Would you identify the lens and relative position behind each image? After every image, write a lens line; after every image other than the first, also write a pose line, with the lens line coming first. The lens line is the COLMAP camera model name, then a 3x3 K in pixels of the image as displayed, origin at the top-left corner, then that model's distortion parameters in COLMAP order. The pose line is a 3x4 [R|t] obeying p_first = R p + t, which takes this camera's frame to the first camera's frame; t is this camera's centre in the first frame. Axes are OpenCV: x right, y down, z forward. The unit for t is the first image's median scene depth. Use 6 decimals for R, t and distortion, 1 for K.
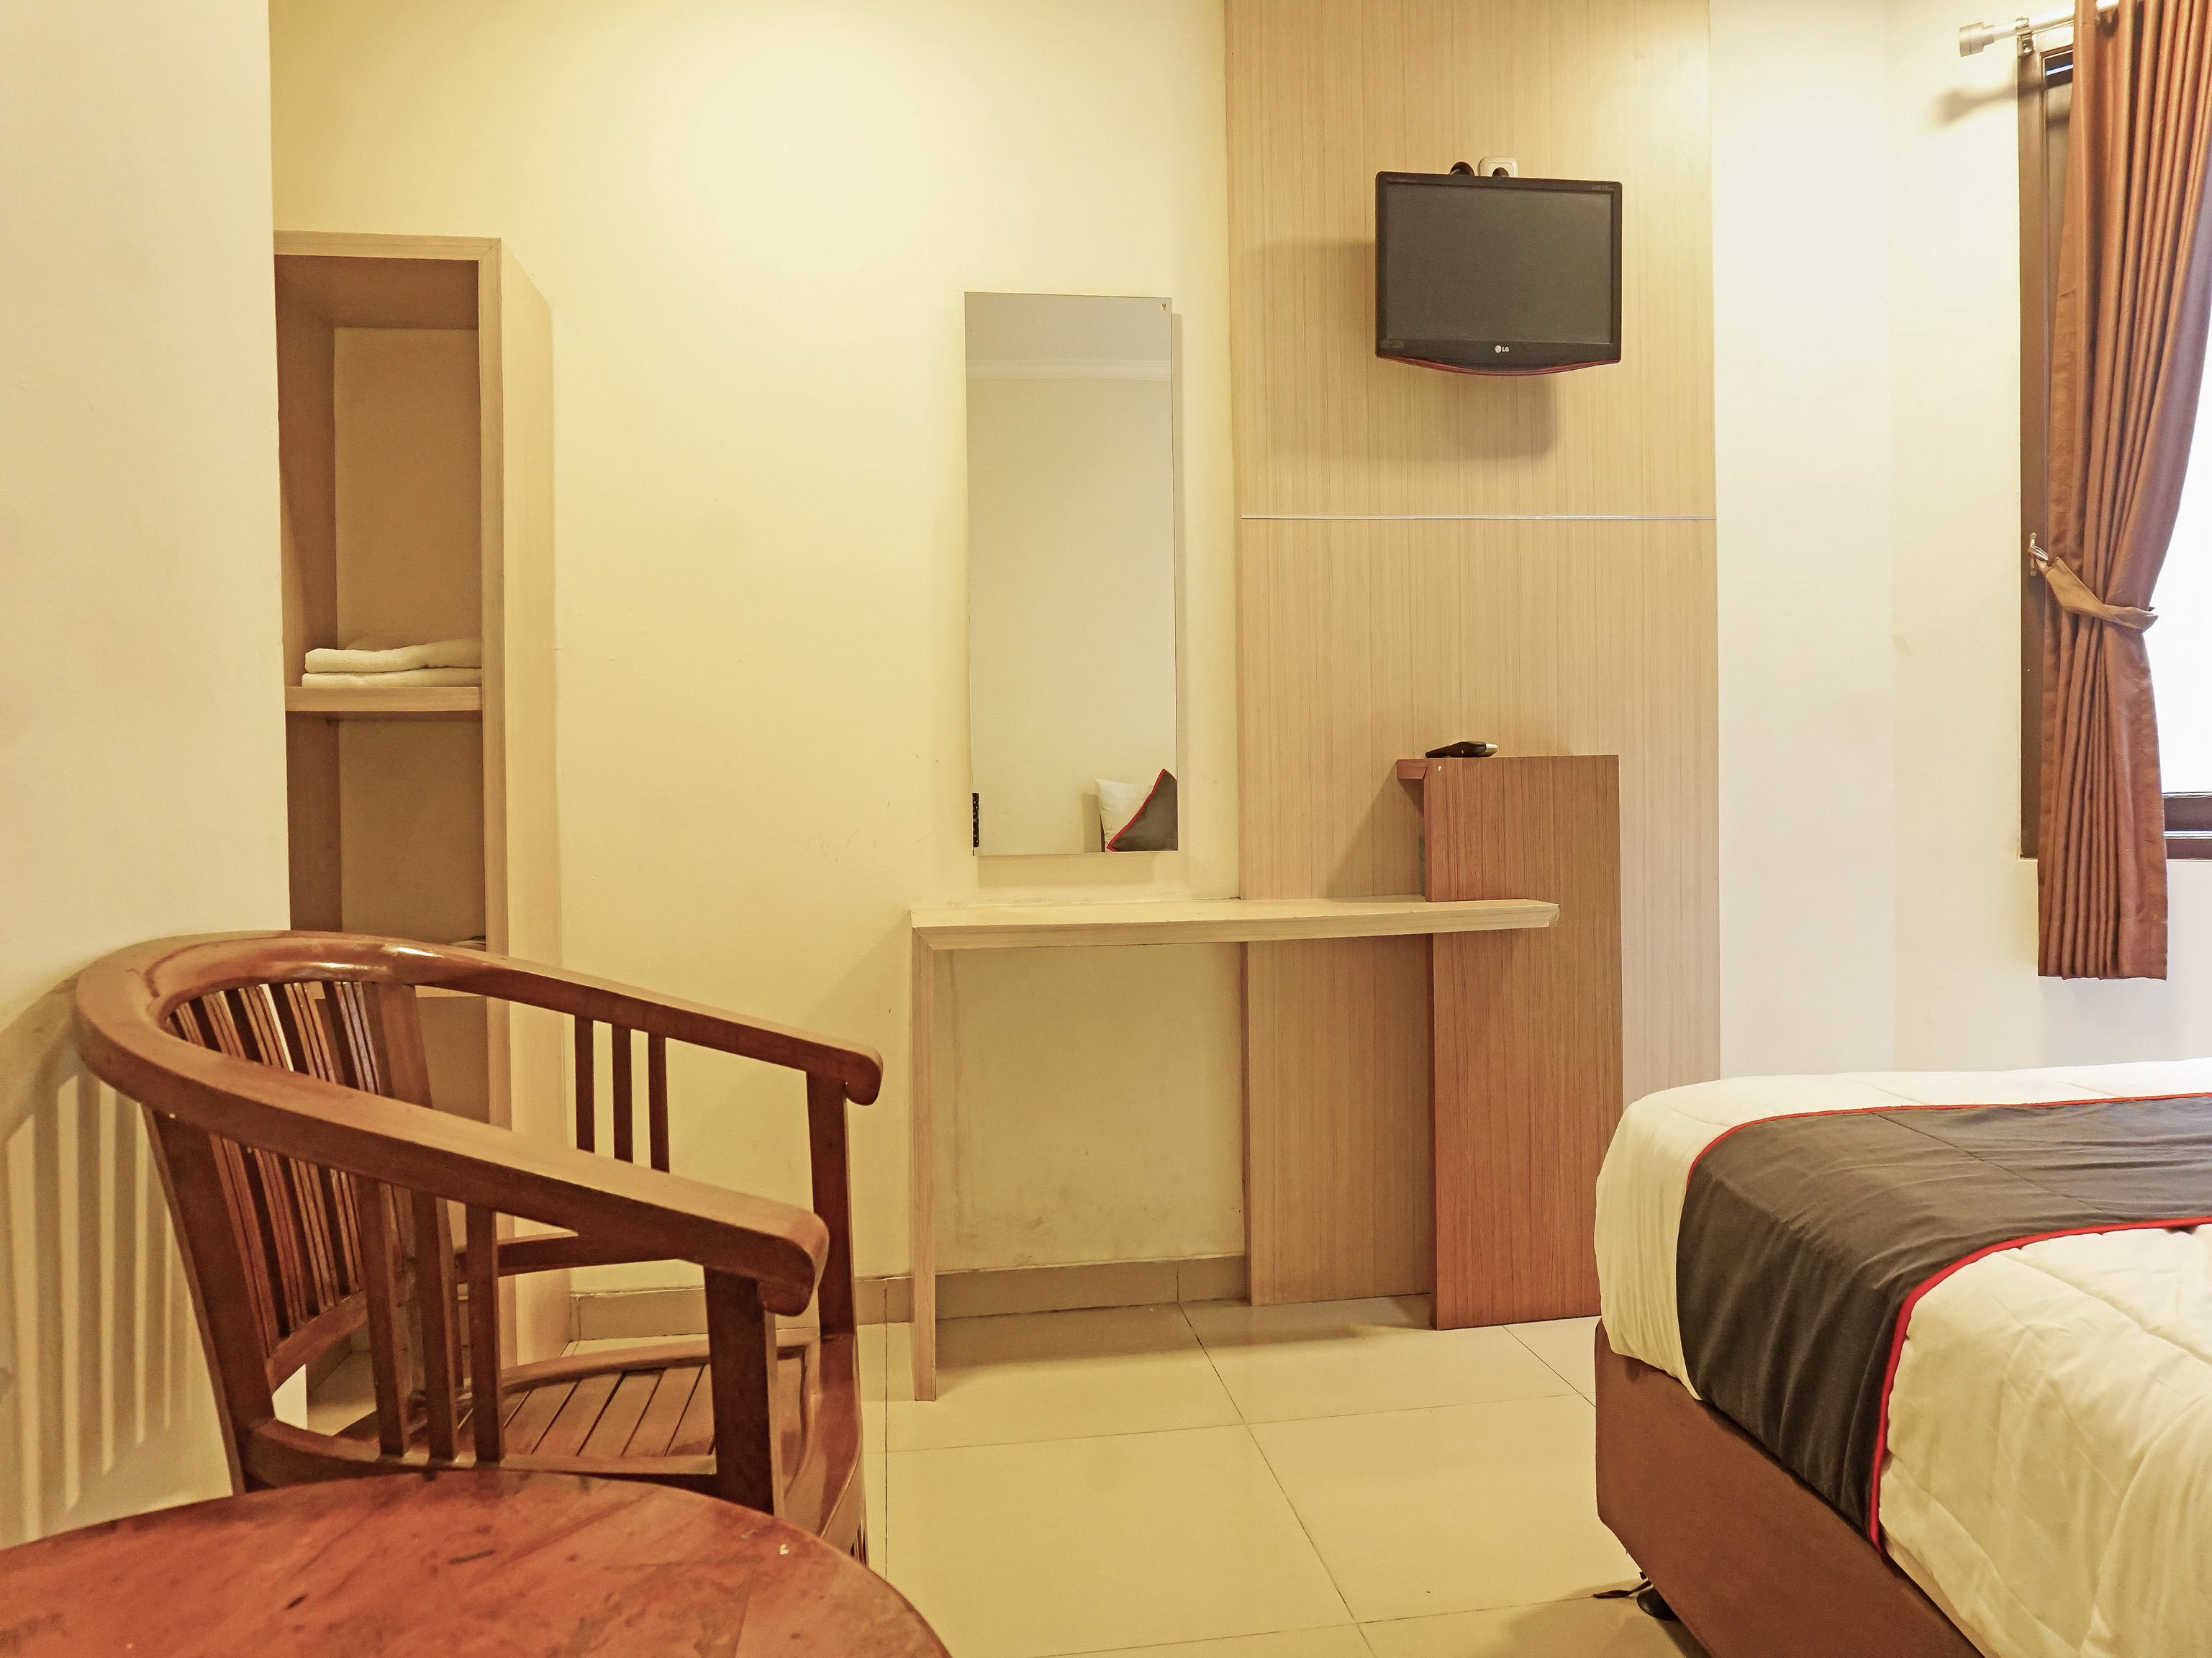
lens RADIAL K [[1521.0, 0, 1106.0], [0, 1521.0, 829.0], [0, 0, 1]] dist [-0.057220, 0.045161]
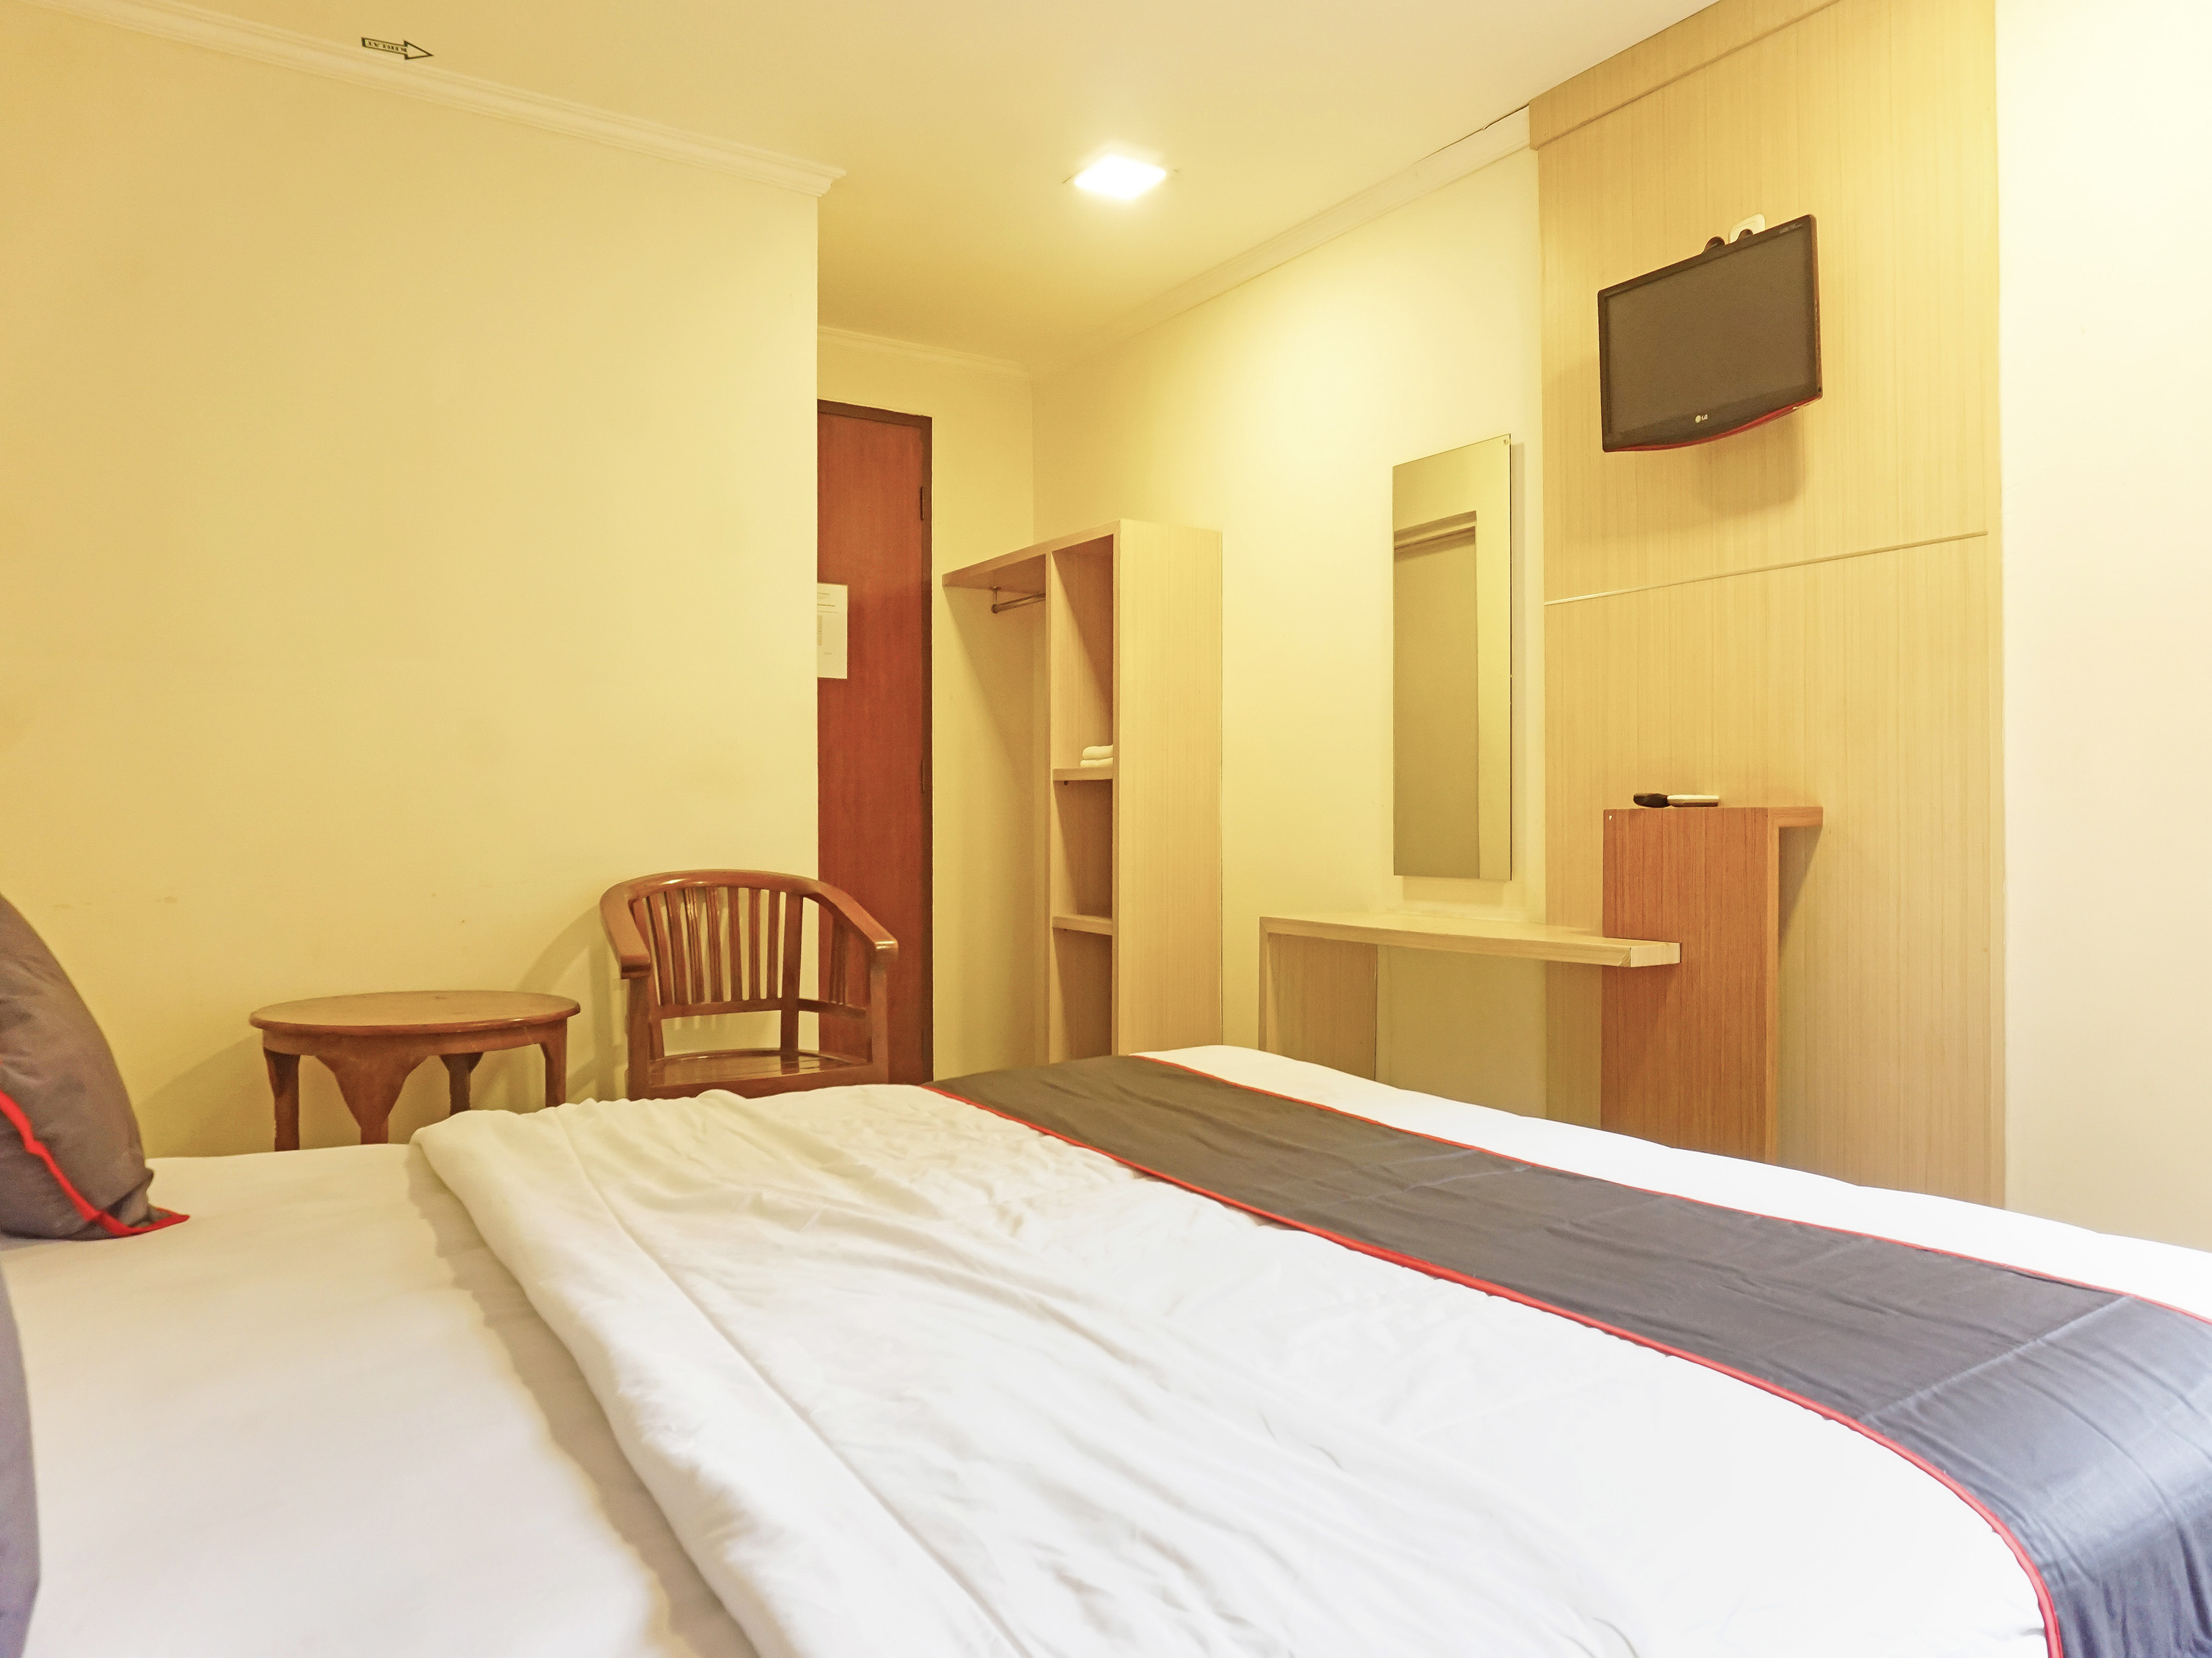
lens RADIAL K [[1521.0, 0, 1106.0], [0, 1521.0, 829.0], [0, 0, 1]] dist [-0.057220, 0.045161]
pose [[0.399566, 0.024710, -0.916371, 1.053546], [-0.027167, 0.999517, 0.015106, -0.037751], [0.916302, 0.018860, 0.400045, 0.208692]]
